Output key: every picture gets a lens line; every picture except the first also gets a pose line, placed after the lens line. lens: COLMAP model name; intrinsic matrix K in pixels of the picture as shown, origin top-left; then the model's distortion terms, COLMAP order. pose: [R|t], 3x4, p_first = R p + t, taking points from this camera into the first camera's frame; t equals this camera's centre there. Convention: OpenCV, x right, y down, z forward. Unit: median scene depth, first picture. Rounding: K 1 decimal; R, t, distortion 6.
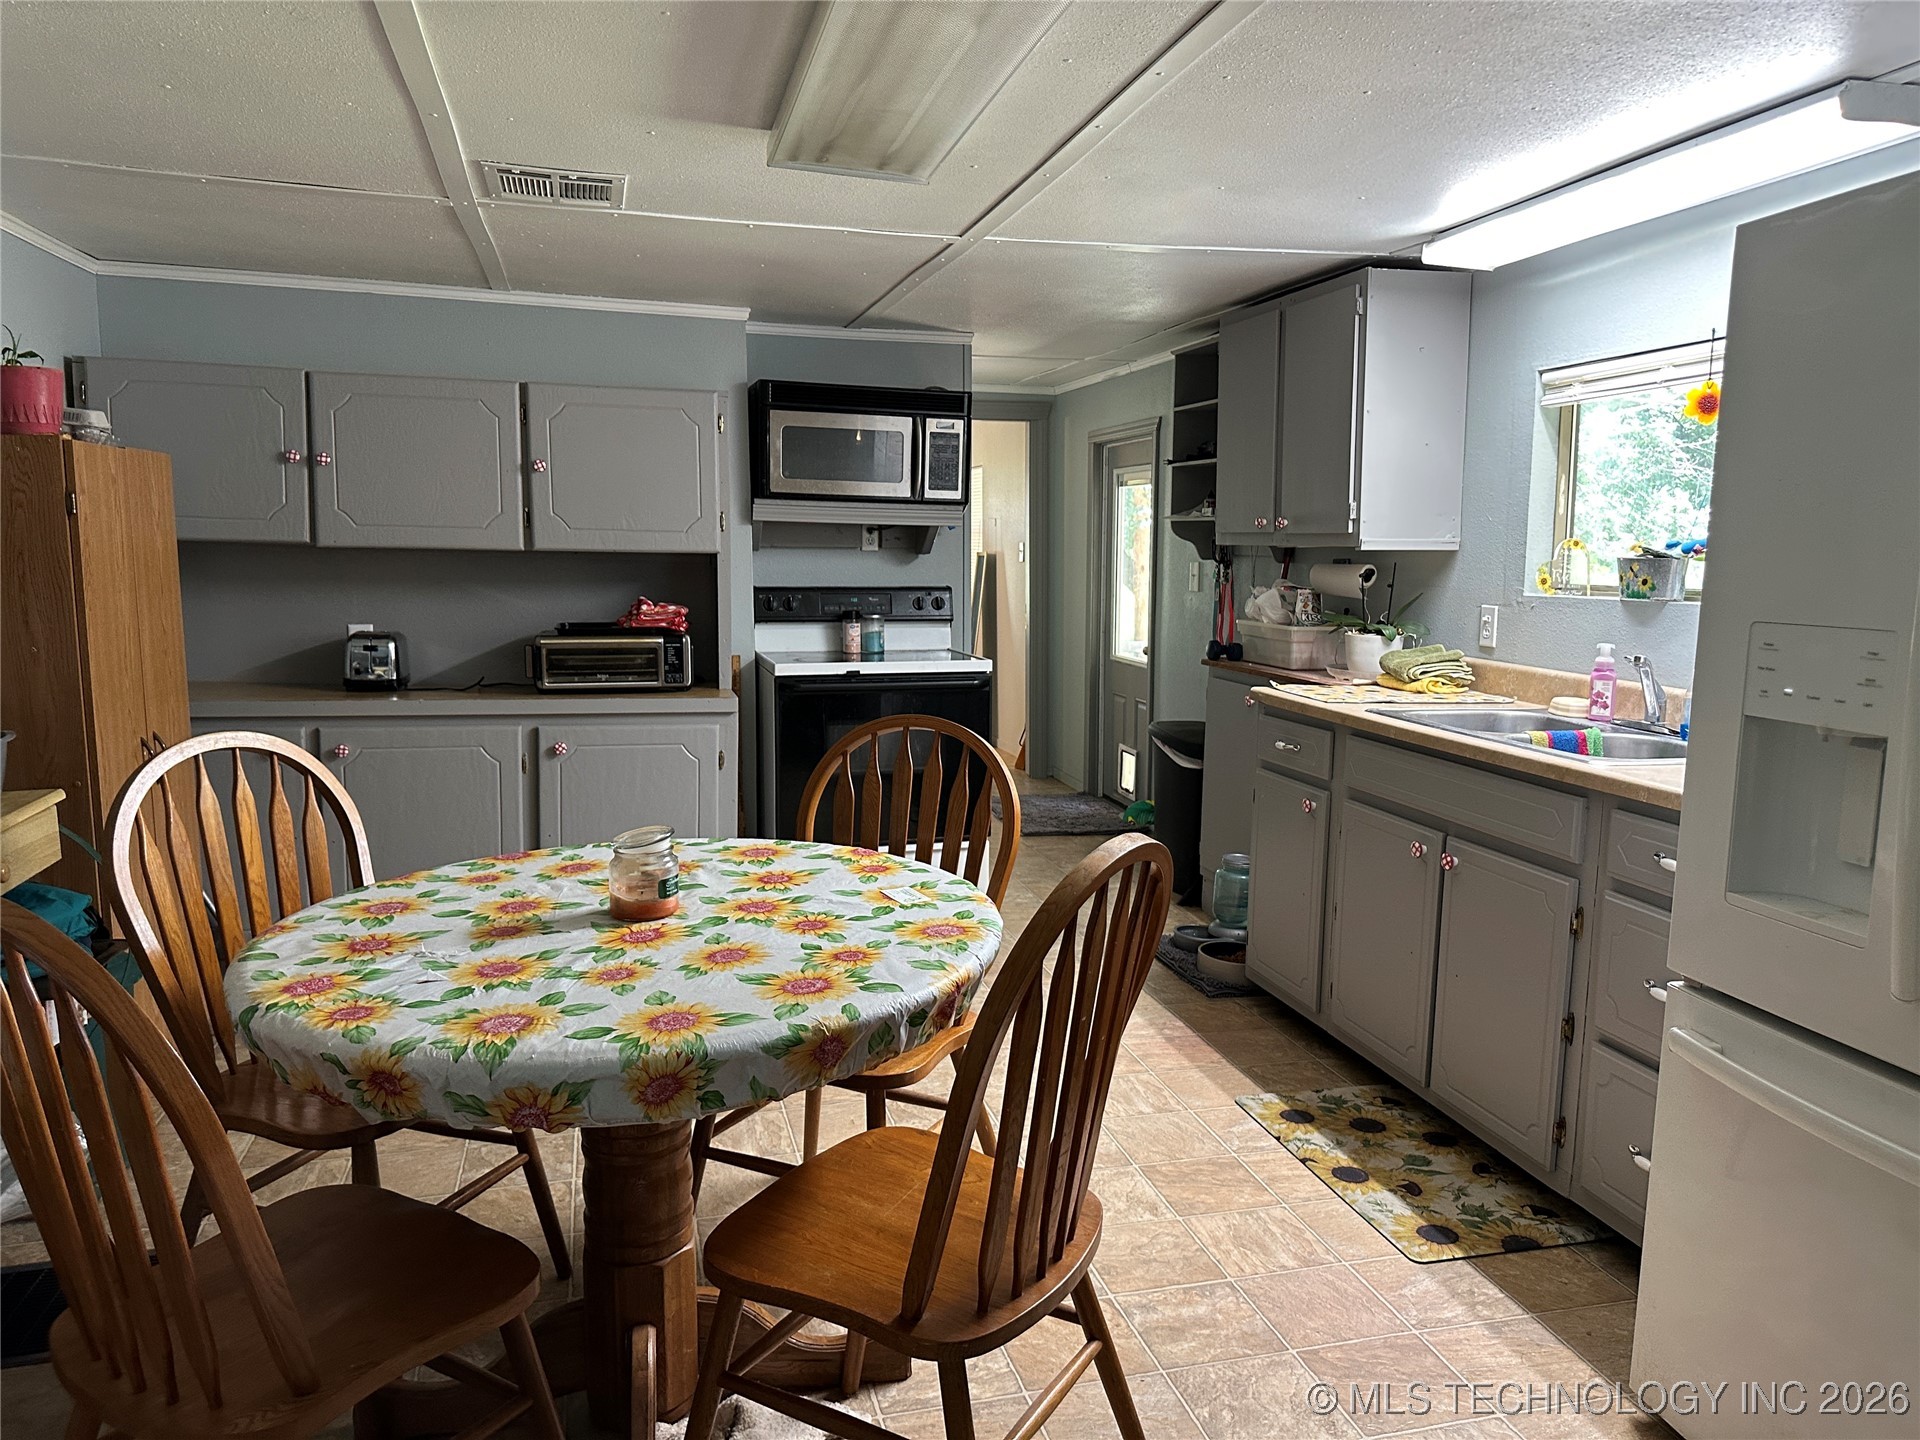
lens RADIAL K [[1351.8, 0, 968.0], [0, 1351.8, 707.5], [0, 0, 1]] dist [0.081539, -0.101642]
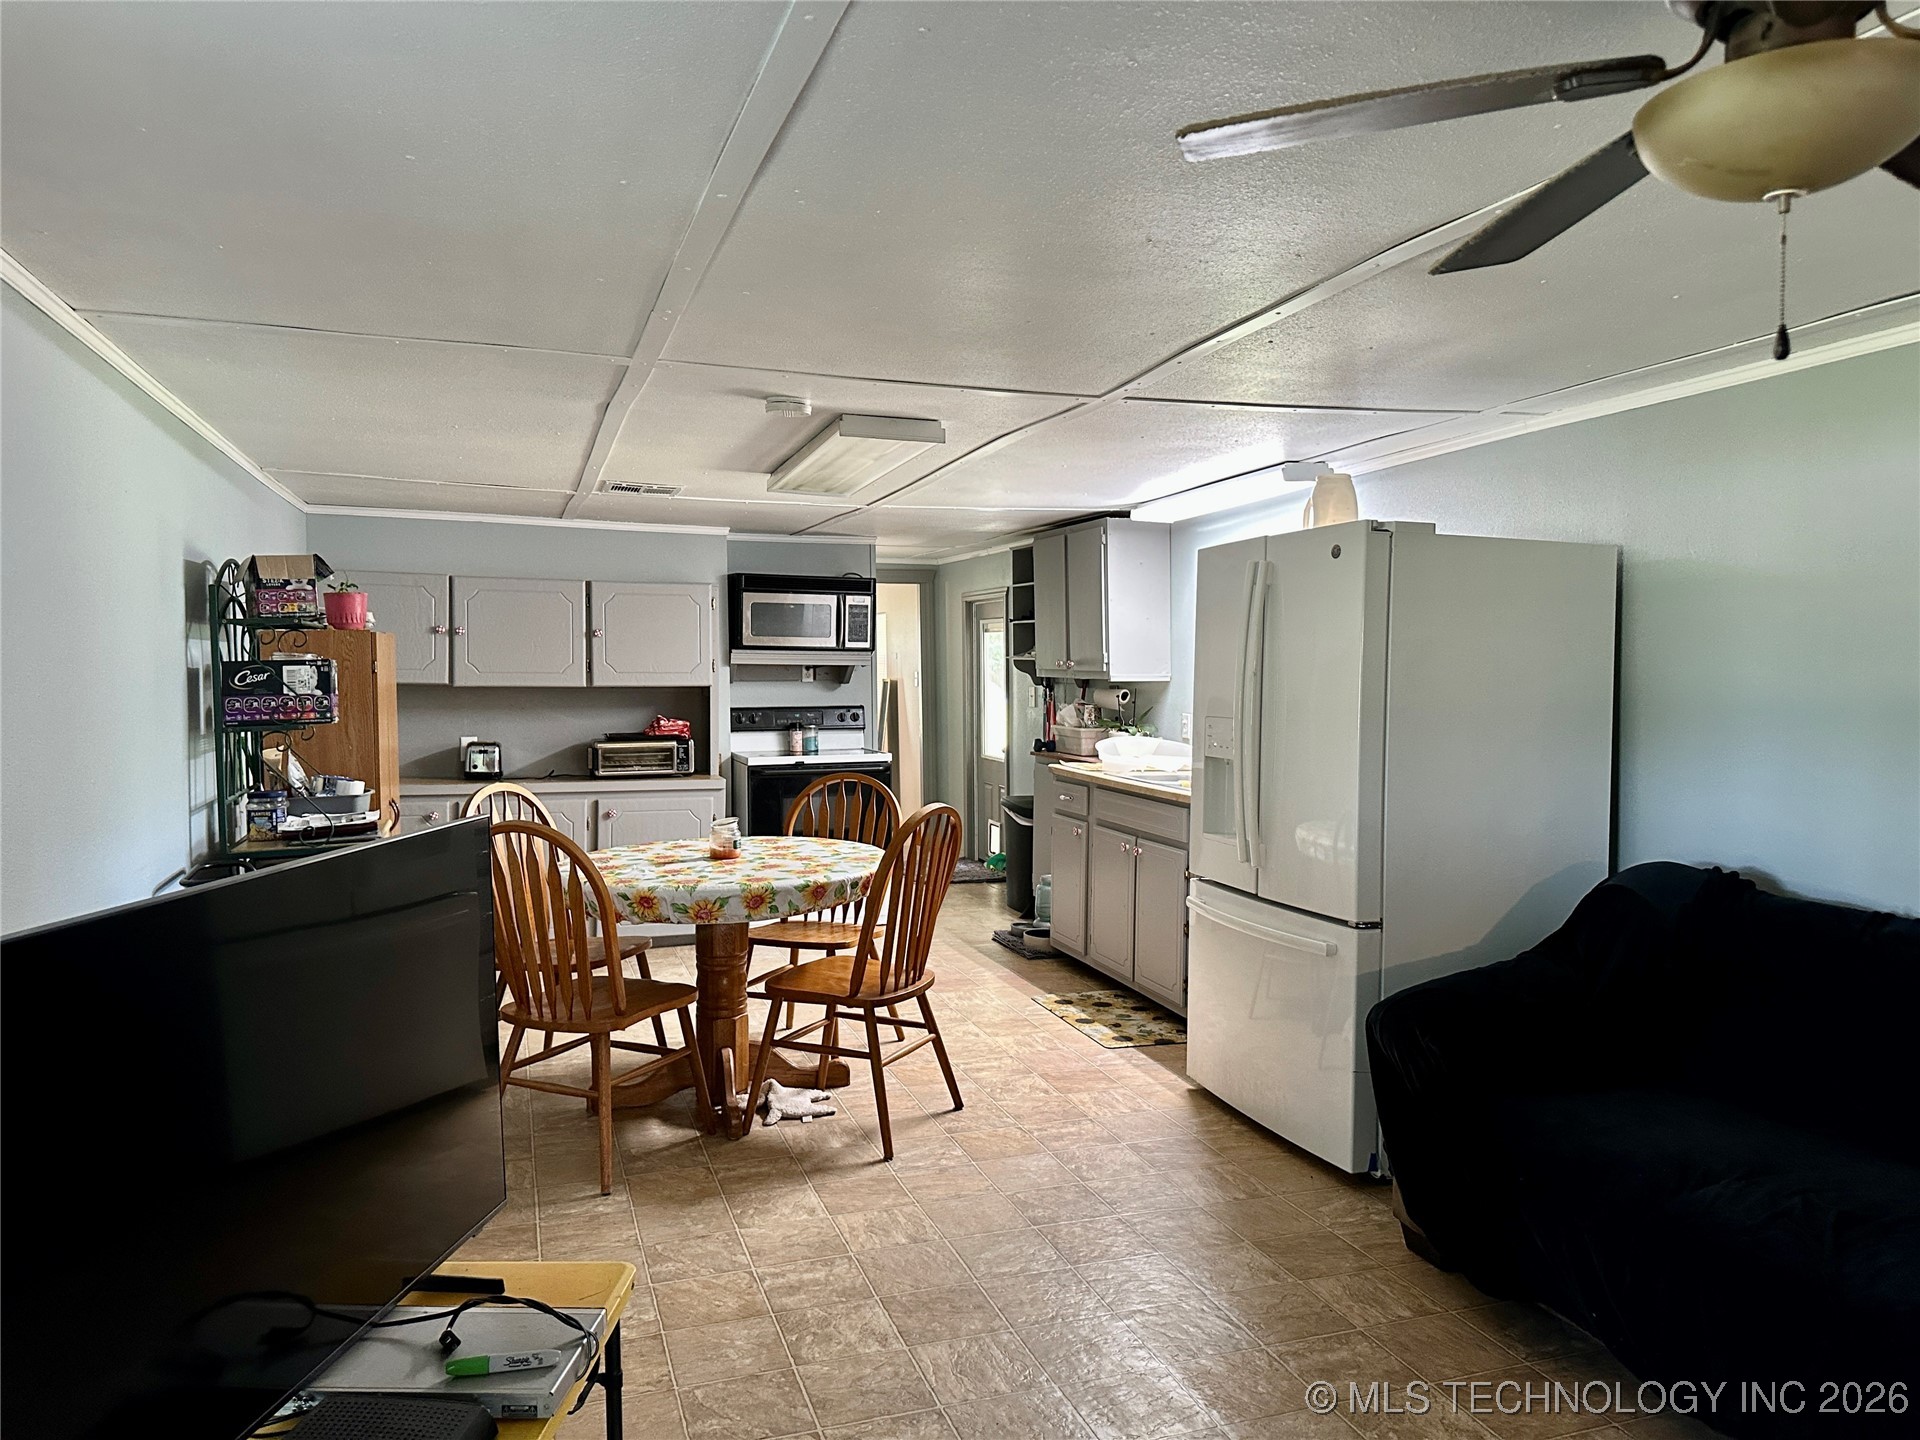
lens RADIAL K [[1351.8, 0, 968.0], [0, 1351.8, 707.5], [0, 0, 1]] dist [0.081539, -0.101642]
pose [[0.997688, -0.012670, 0.066762, 0.003034], [0.018474, 0.996033, -0.087048, 0.048649], [-0.065394, 0.088080, 0.993965, -0.536216]]
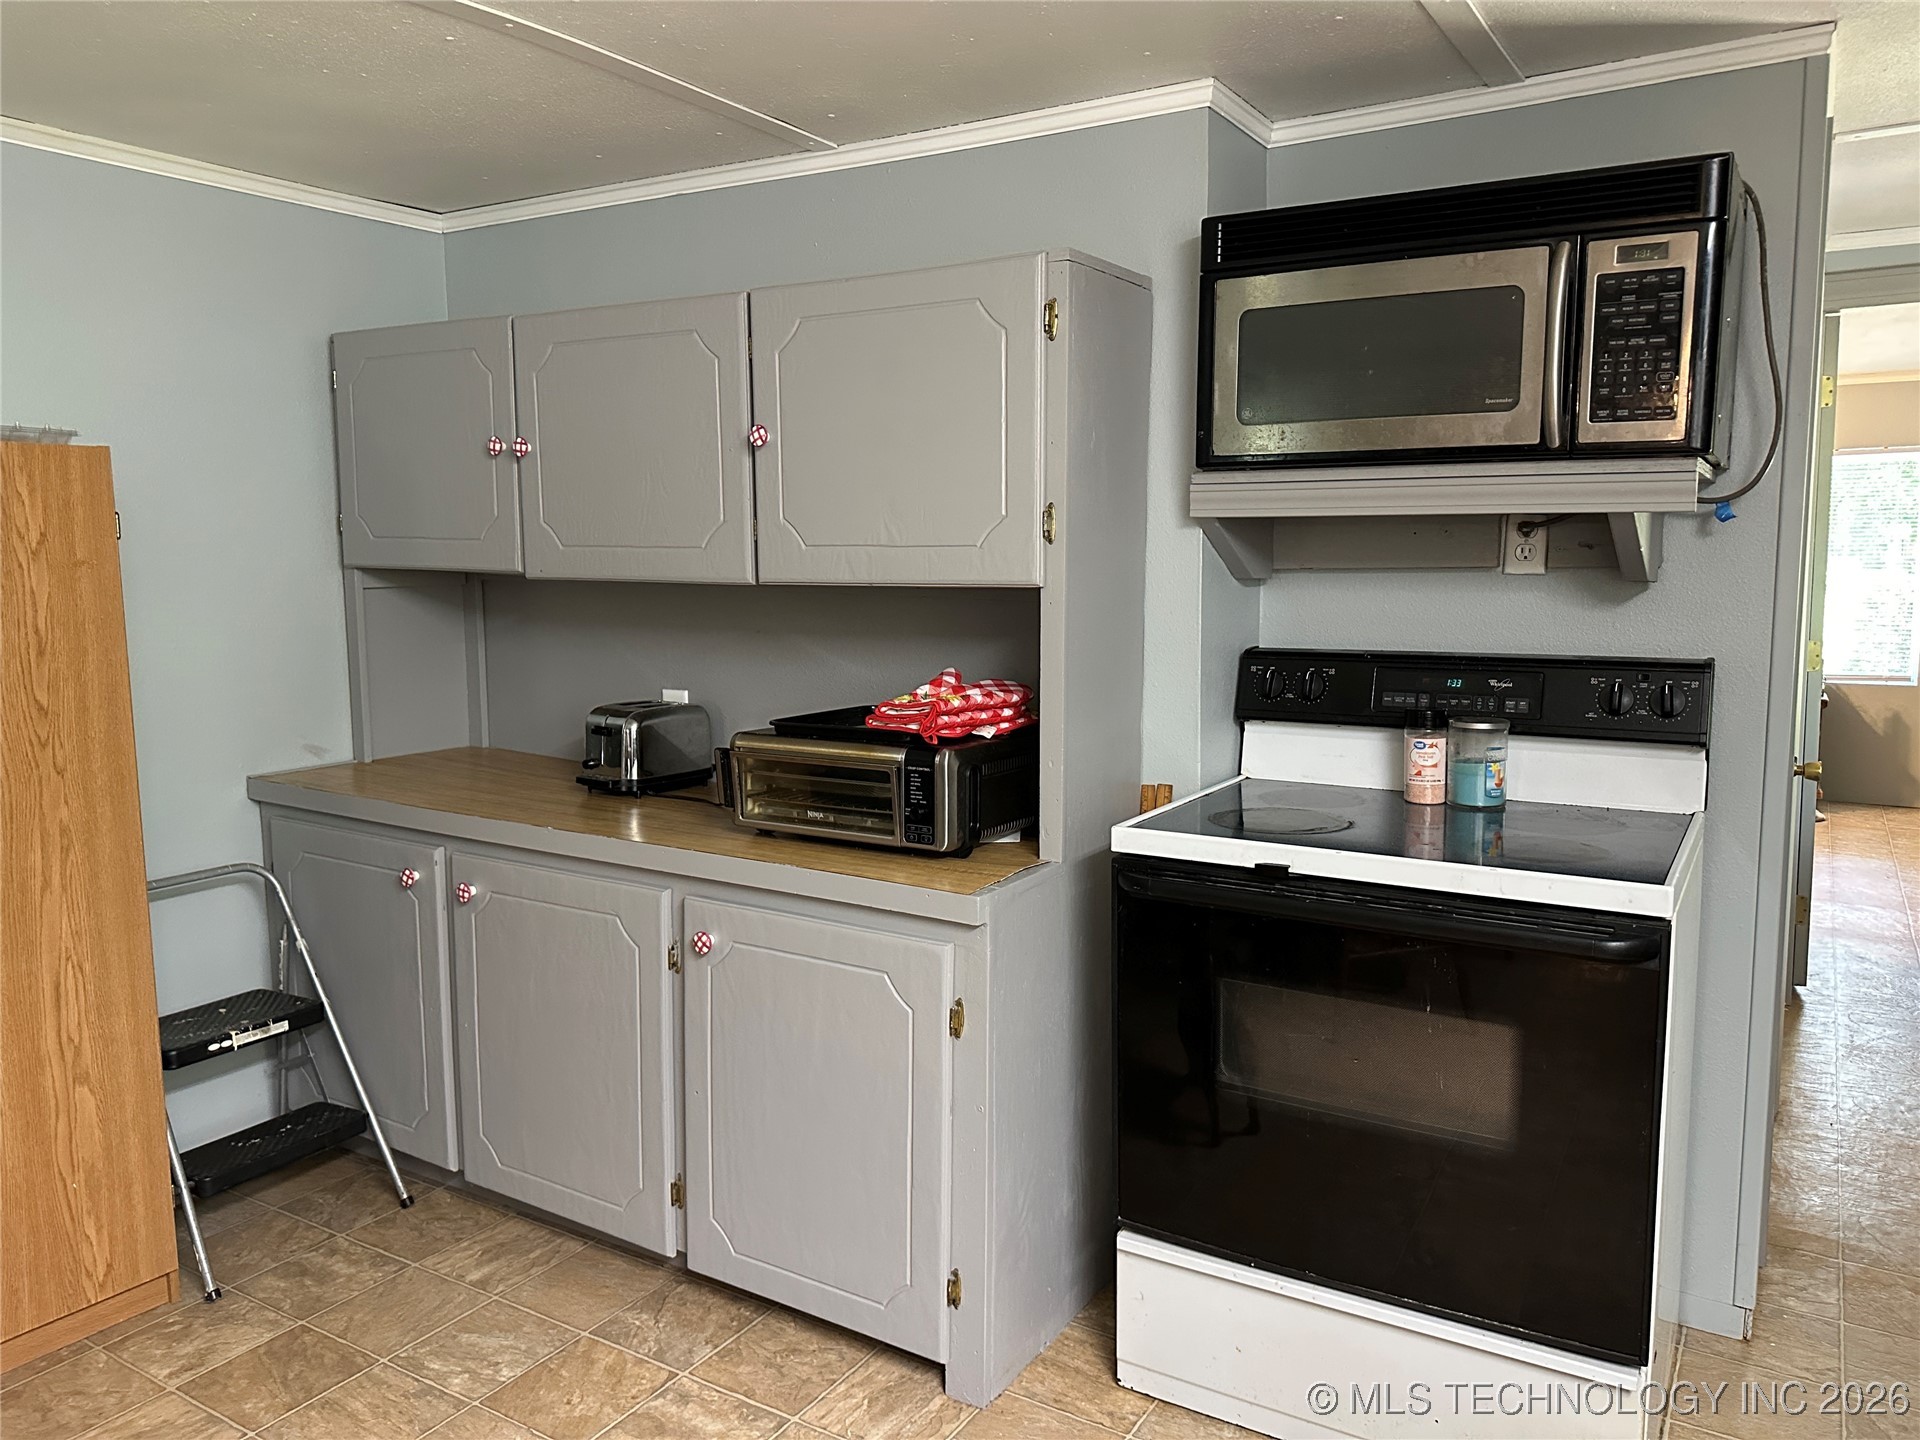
lens RADIAL K [[1351.8, 0, 968.0], [0, 1351.8, 707.5], [0, 0, 1]] dist [0.081539, -0.101642]
pose [[0.691645, 0.063591, -0.719432, 0.151725], [-0.073508, 0.997142, 0.017469, -0.076308], [0.718487, 0.040801, 0.694343, 0.642066]]
